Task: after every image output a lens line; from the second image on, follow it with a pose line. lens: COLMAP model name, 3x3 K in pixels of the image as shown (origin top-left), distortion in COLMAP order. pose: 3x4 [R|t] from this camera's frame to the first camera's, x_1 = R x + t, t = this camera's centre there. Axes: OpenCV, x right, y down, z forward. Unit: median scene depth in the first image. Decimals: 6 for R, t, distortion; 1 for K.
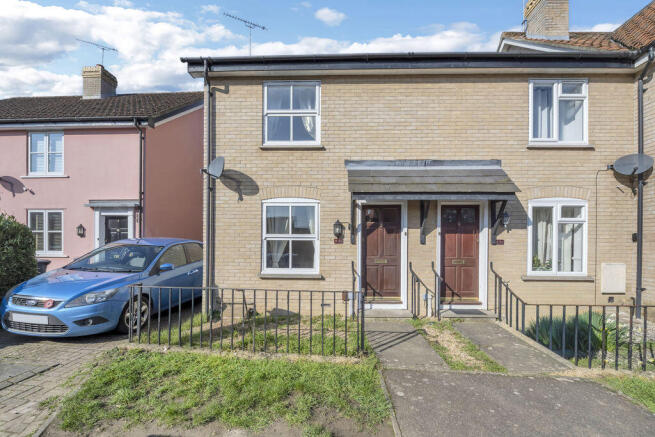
lens RADIAL K [[263.9, 0, 321.4], [0, 263.9, 239.8], [0, 0, 1]] dist [-0.010173, -0.000764]
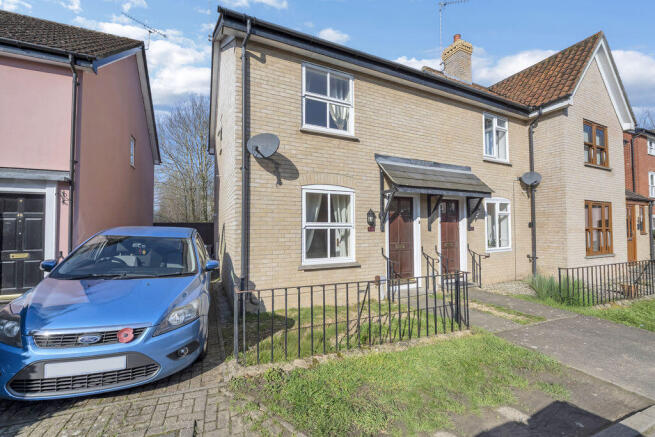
lens RADIAL K [[263.9, 0, 326.8], [0, 263.9, 218.0], [0, 0, 1]] dist [-0.010173, -0.000764]
pose [[0.894266, 0.008516, 0.447455, -0.566090], [0.006918, 0.999436, -0.032846, -0.006403], [-0.447483, 0.032469, 0.893703, 0.135886]]
